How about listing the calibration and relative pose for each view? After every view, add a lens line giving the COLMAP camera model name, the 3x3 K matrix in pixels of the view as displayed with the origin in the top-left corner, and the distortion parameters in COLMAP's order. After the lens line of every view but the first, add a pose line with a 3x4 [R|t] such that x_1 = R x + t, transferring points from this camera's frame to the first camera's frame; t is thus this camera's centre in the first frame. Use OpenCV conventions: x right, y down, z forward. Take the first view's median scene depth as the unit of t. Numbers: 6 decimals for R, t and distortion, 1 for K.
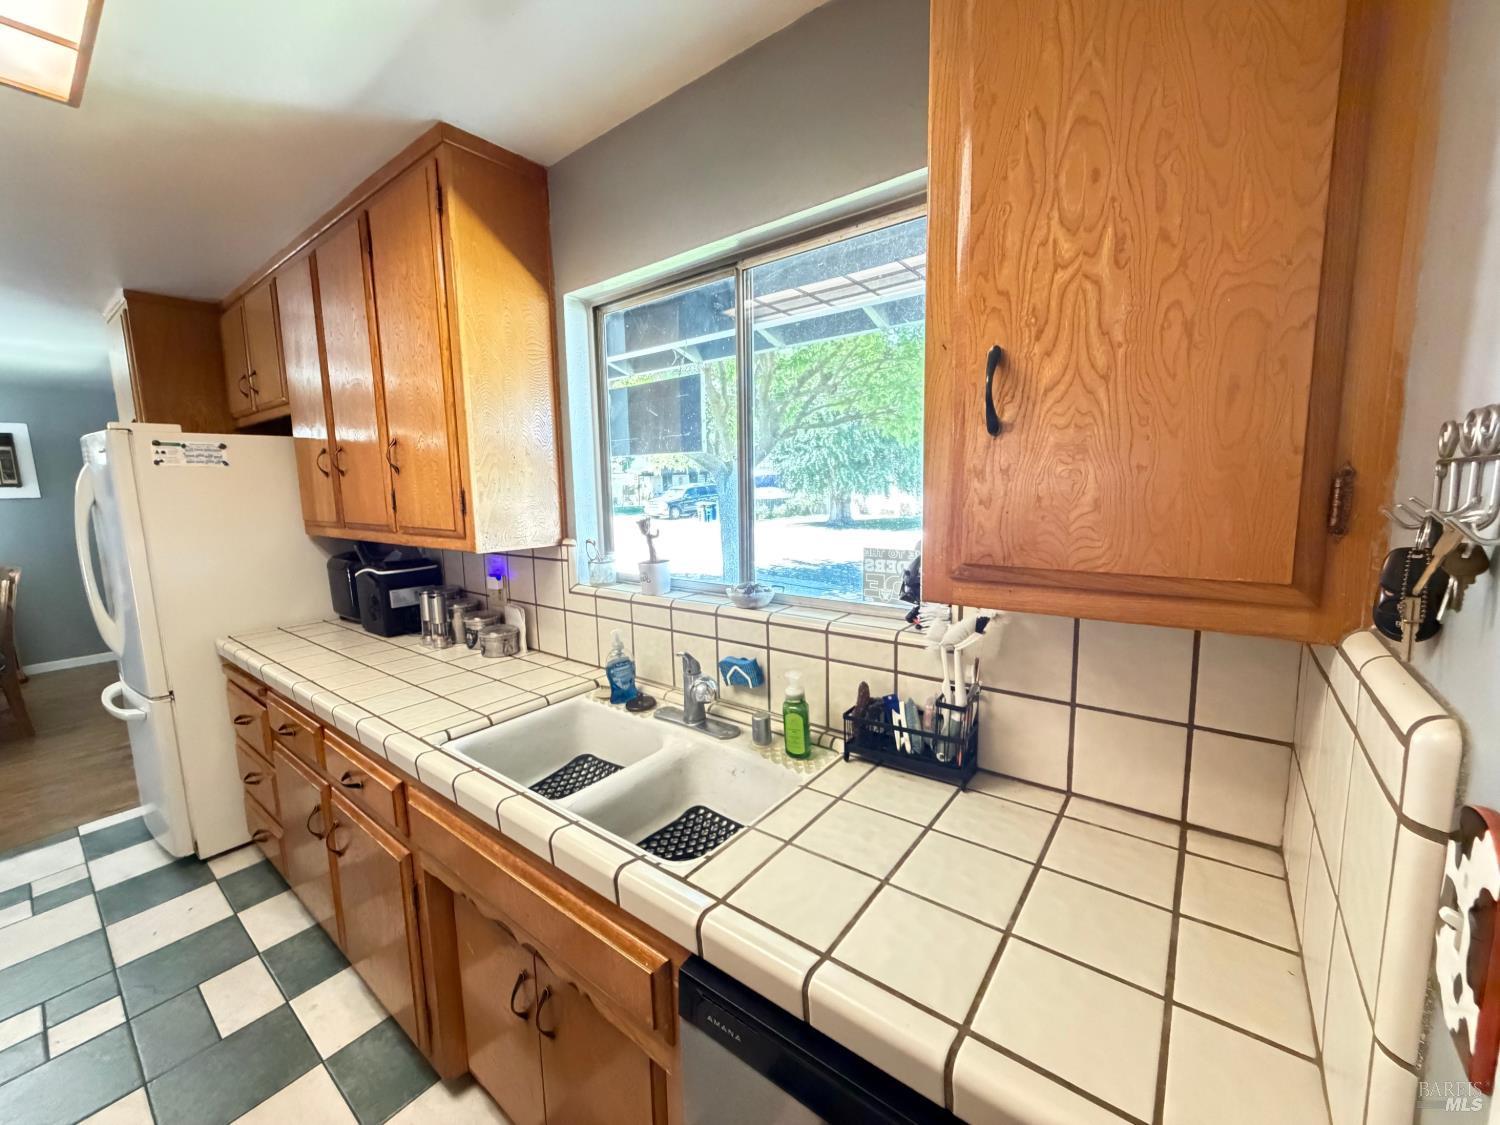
lens RADIAL K [[596.3, 0, 746.8], [0, 596.3, 558.8], [0, 0, 1]] dist [0.001004, 0.000983]
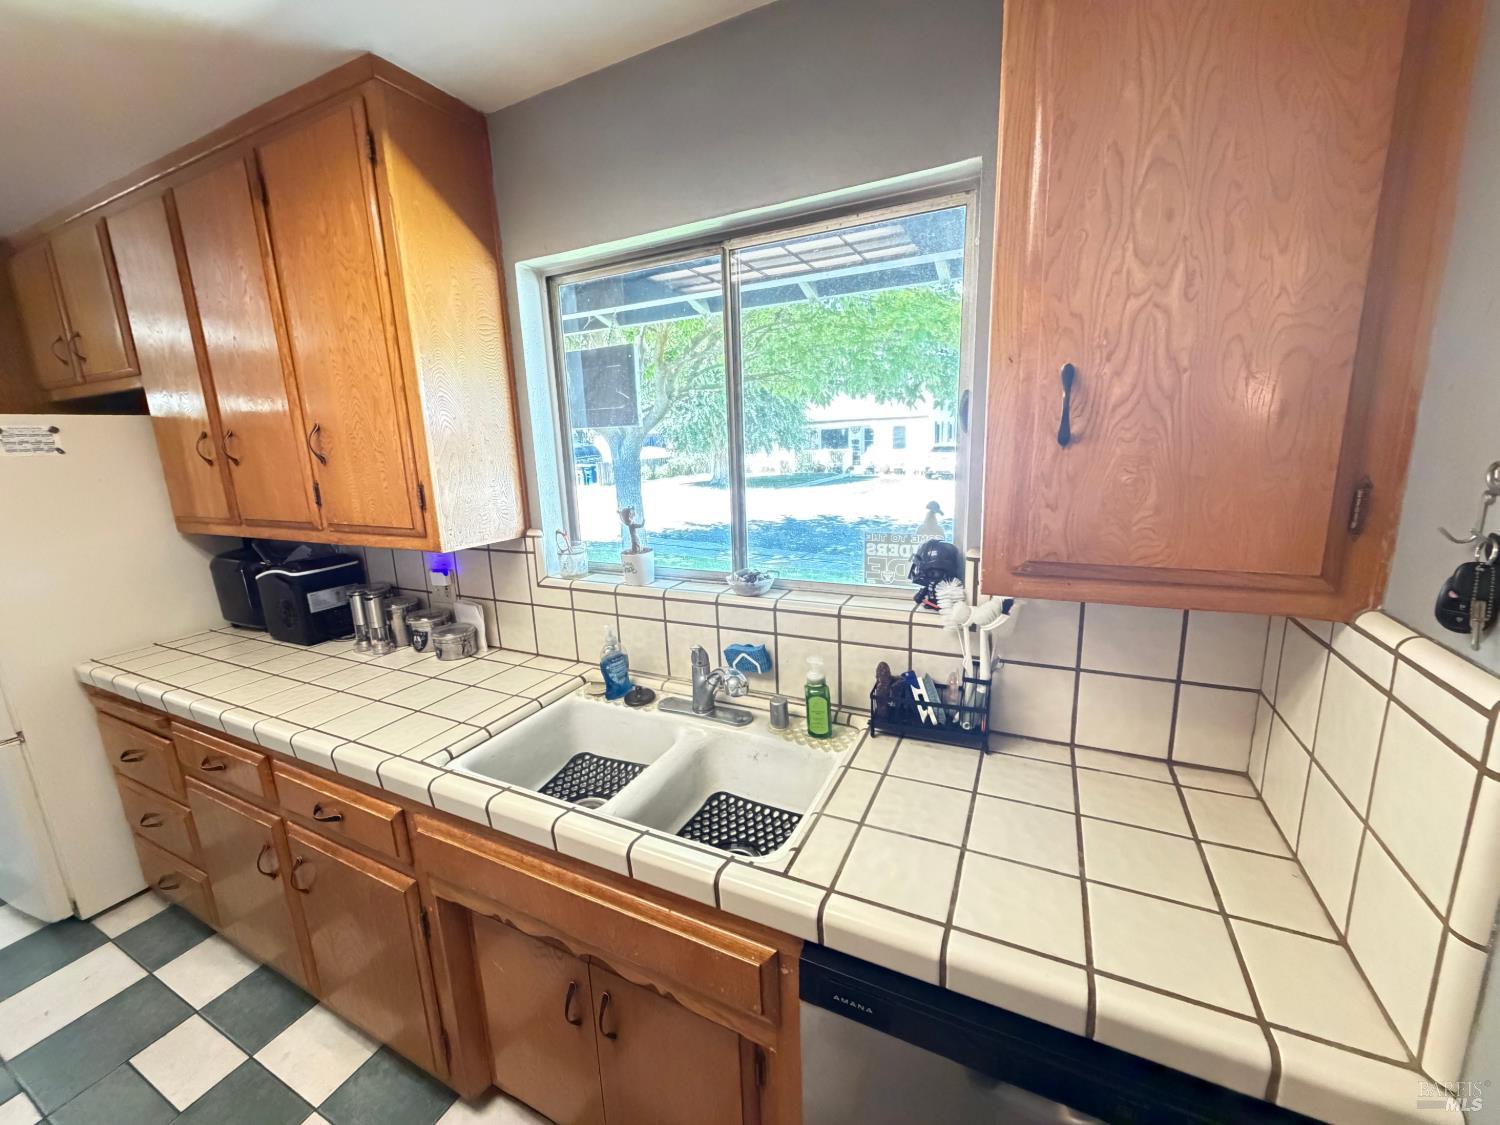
lens RADIAL K [[596.3, 0, 743.1], [0, 596.3, 558.1], [0, 0, 1]] dist [0.001004, 0.000983]
pose [[0.979292, -0.055560, 0.194682, -0.217971], [0.041993, 0.996437, 0.073138, -0.059480], [-0.198052, -0.063448, 0.978136, 0.016055]]
